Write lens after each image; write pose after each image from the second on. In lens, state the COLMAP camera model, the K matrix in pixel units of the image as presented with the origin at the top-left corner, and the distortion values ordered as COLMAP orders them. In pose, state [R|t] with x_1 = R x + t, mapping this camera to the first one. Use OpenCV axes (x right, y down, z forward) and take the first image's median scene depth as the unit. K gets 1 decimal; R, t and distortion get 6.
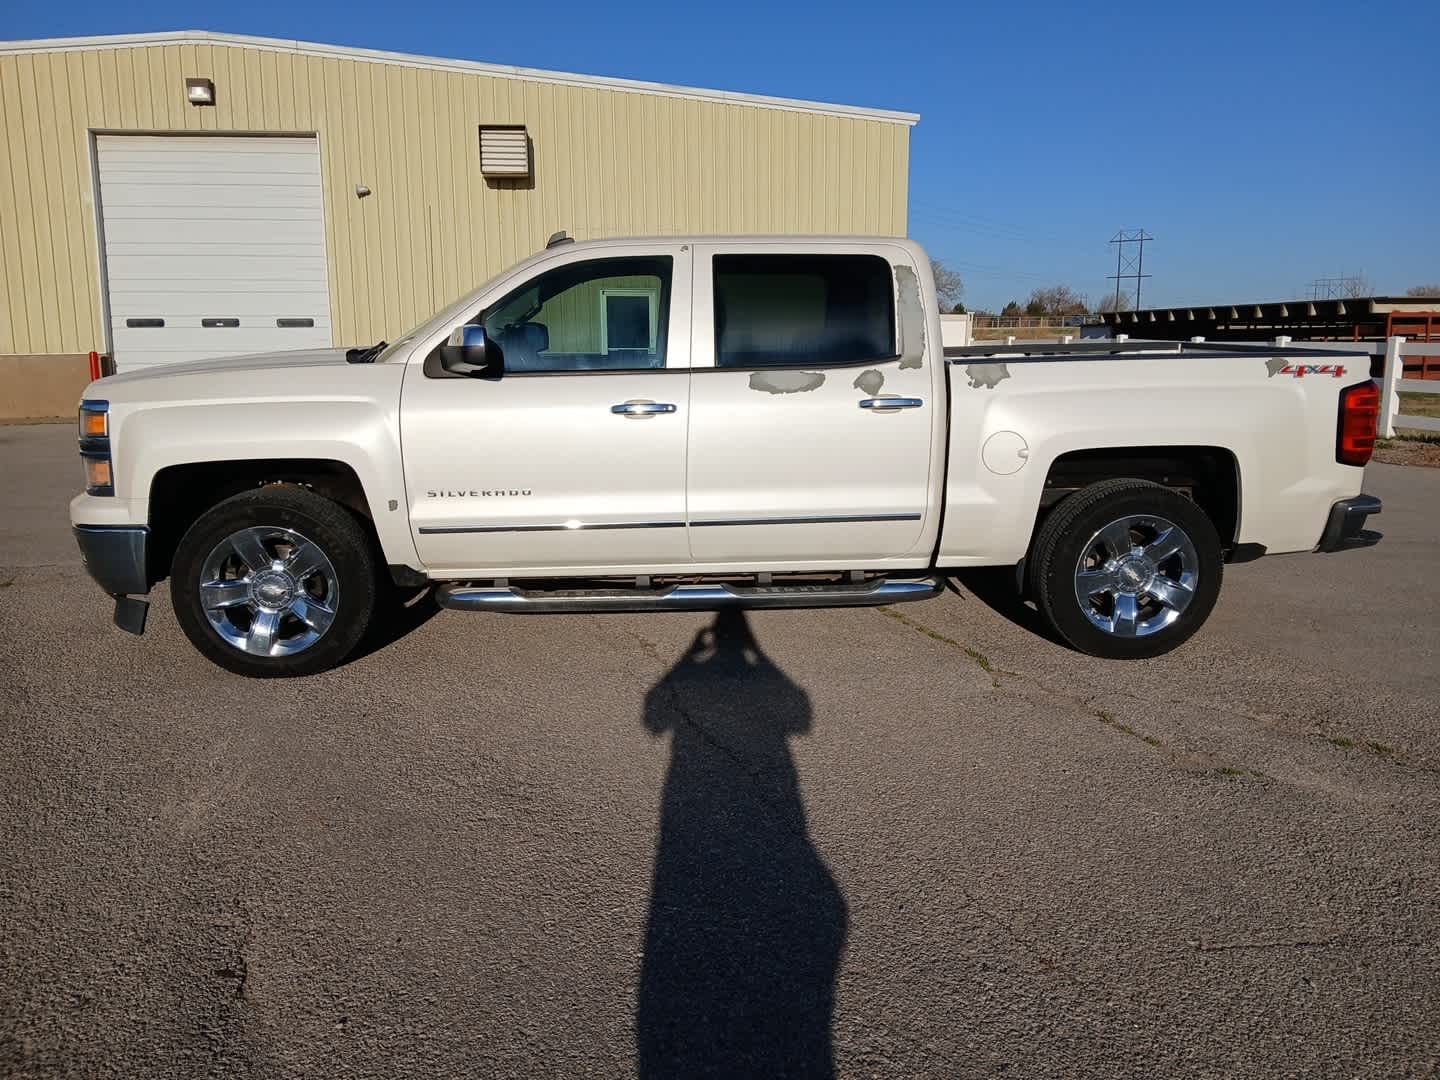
lens RADIAL K [[1139.1, 0, 724.0], [0, 1139.1, 538.4], [0, 0, 1]] dist [0.030555, -0.068546]
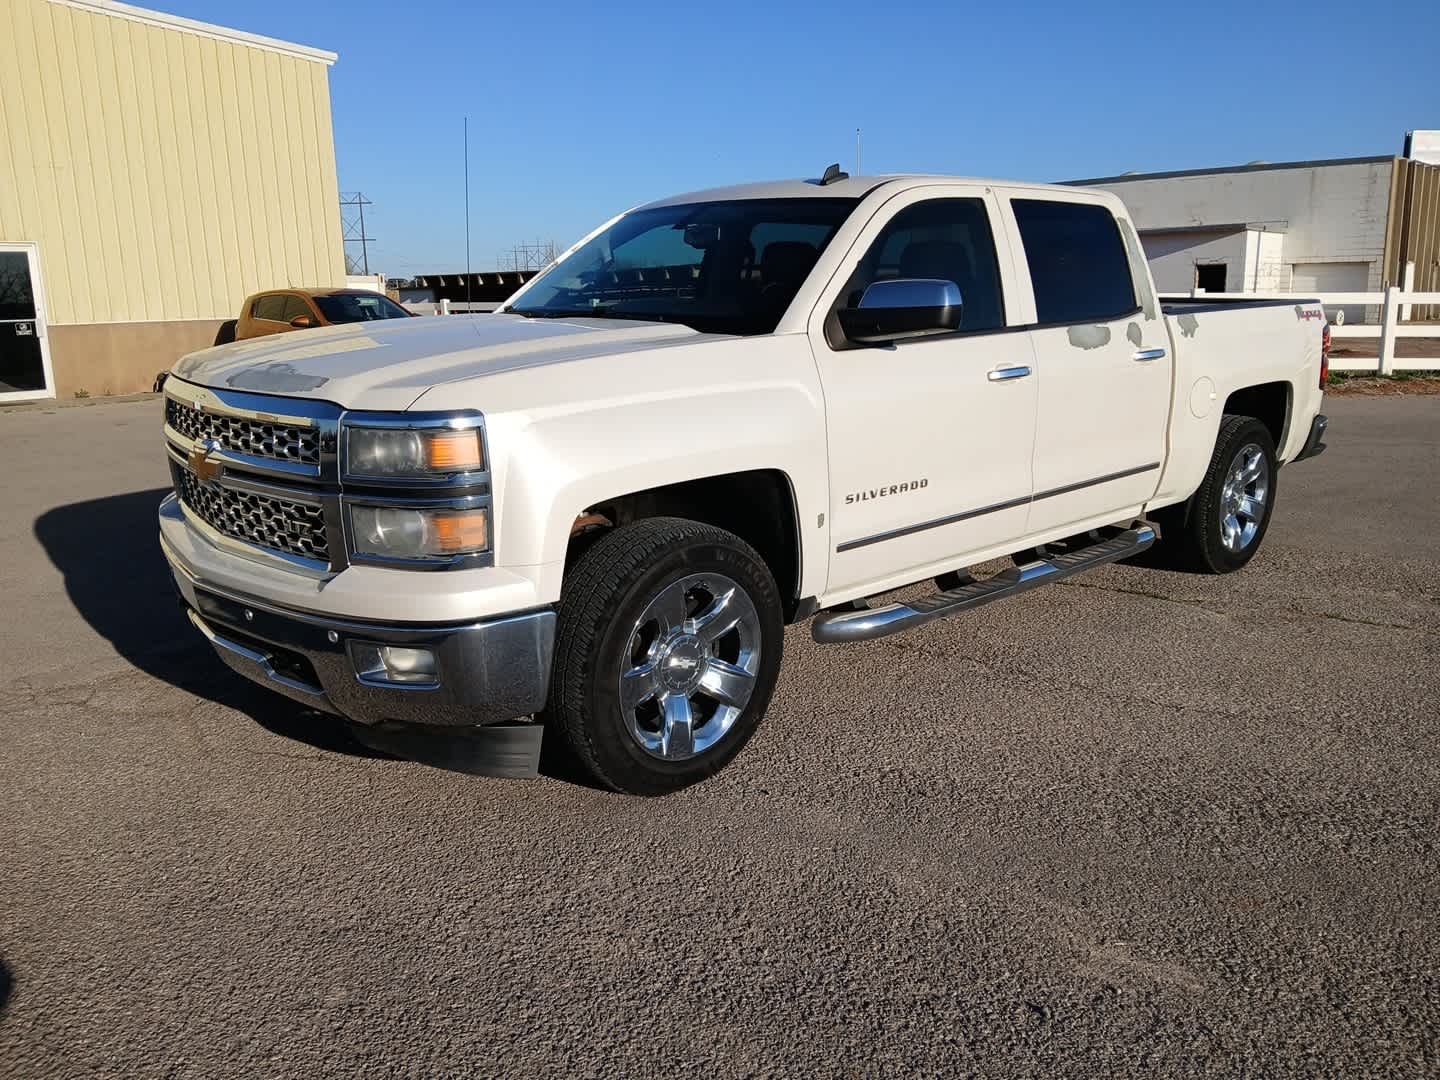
lens RADIAL K [[1139.1, 0, 729.9], [0, 1139.1, 544.5], [0, 0, 1]] dist [0.030555, -0.068546]
pose [[0.780765, -0.145817, 0.607572, -0.776802], [0.125296, 0.989174, 0.076390, -0.075894], [-0.612133, 0.016483, 0.790583, 0.429556]]
